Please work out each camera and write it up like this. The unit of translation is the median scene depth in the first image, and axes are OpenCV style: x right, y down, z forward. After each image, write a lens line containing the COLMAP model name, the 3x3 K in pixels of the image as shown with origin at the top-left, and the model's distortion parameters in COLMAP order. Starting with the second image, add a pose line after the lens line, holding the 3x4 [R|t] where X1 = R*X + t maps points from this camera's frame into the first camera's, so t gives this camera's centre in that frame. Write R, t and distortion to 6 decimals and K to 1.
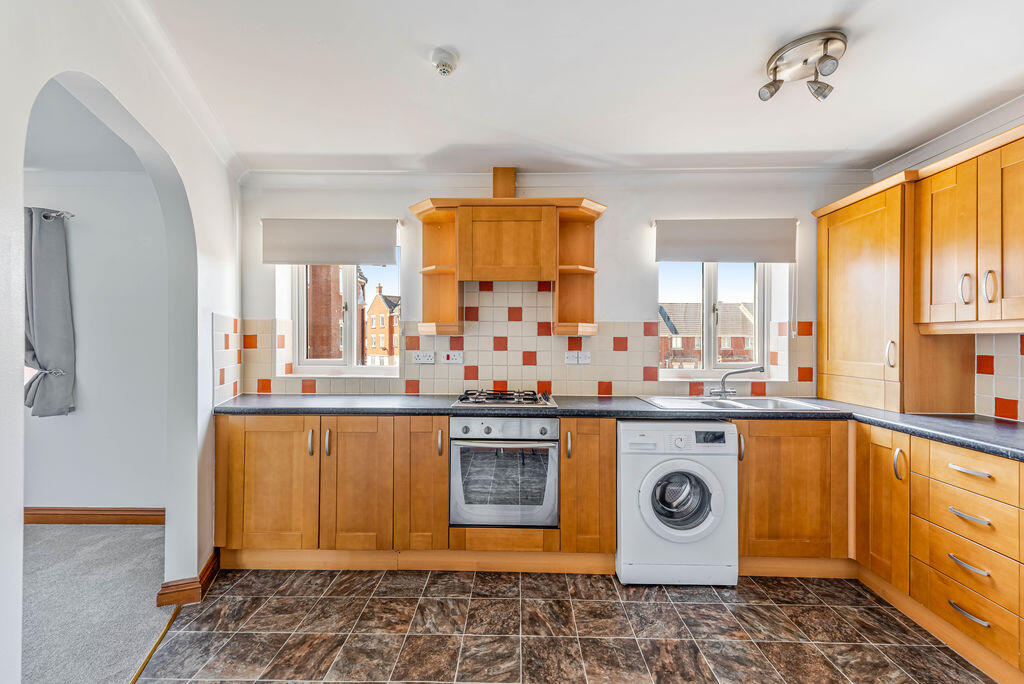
lens RADIAL K [[411.9, 0, 507.8], [0, 411.9, 344.3], [0, 0, 1]] dist [0.010501, -0.000319]
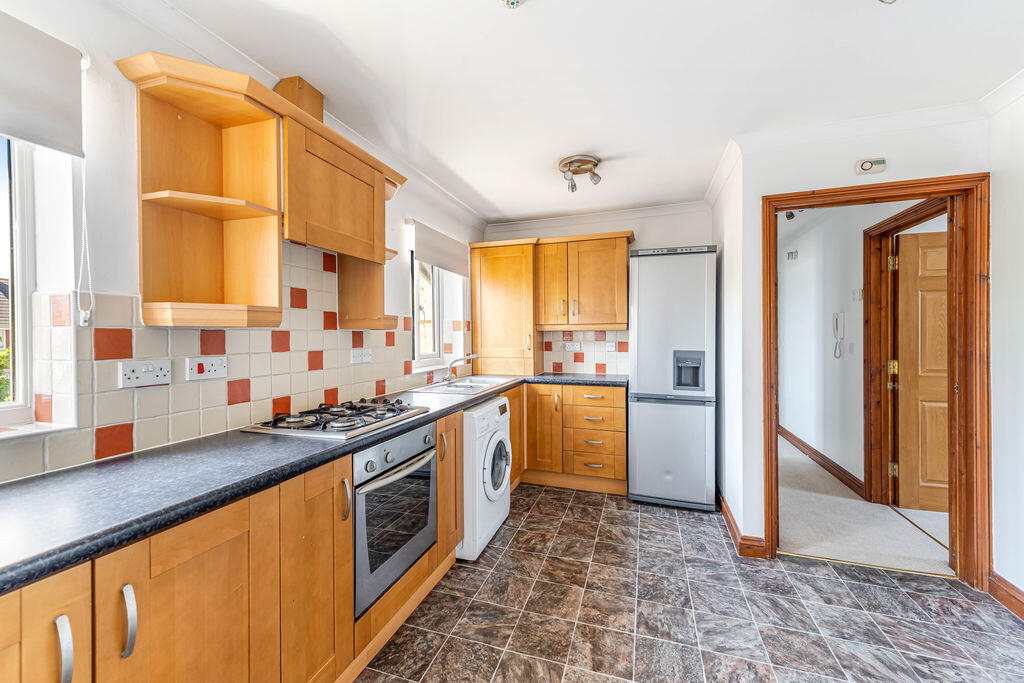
lens RADIAL K [[411.9, 0, 508.0], [0, 411.9, 337.6], [0, 0, 1]] dist [0.010501, -0.000319]
pose [[0.284502, -0.012460, 0.958594, -0.682119], [0.014981, 0.999851, 0.008551, -0.009433], [-0.958558, 0.011928, 0.284647, 0.570052]]
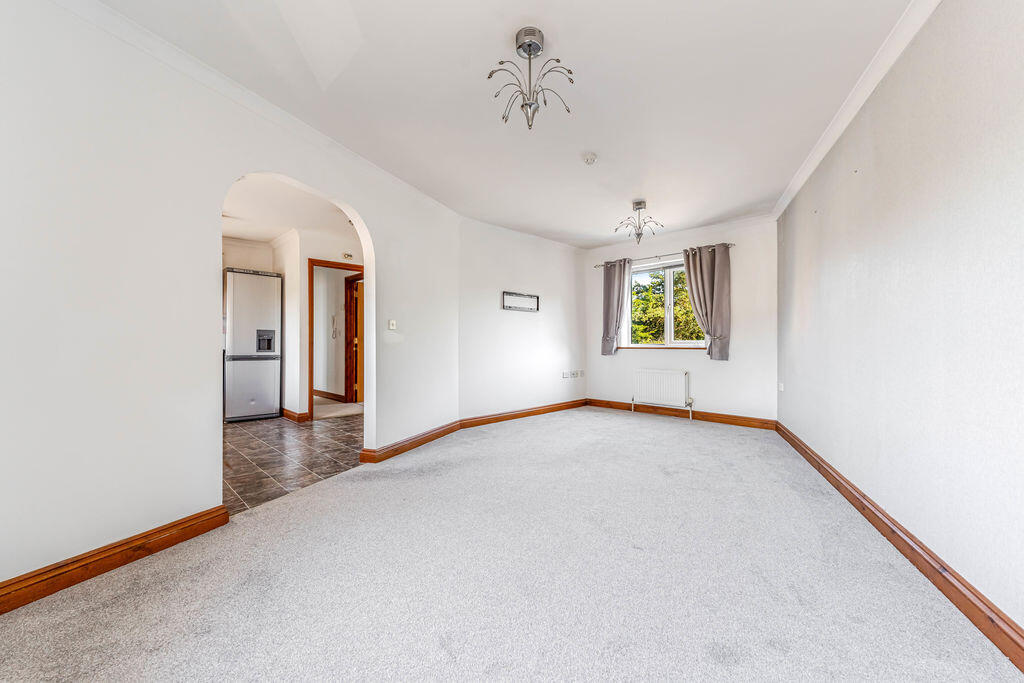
lens RADIAL K [[411.9, 0, 510.6], [0, 411.9, 342.9], [0, 0, 1]] dist [0.010501, -0.000319]
pose [[-0.720202, -0.001751, 0.693762, -1.927689], [0.002169, 0.999986, 0.004775, 0.121541], [-0.693761, 0.004944, -0.720189, 1.134529]]
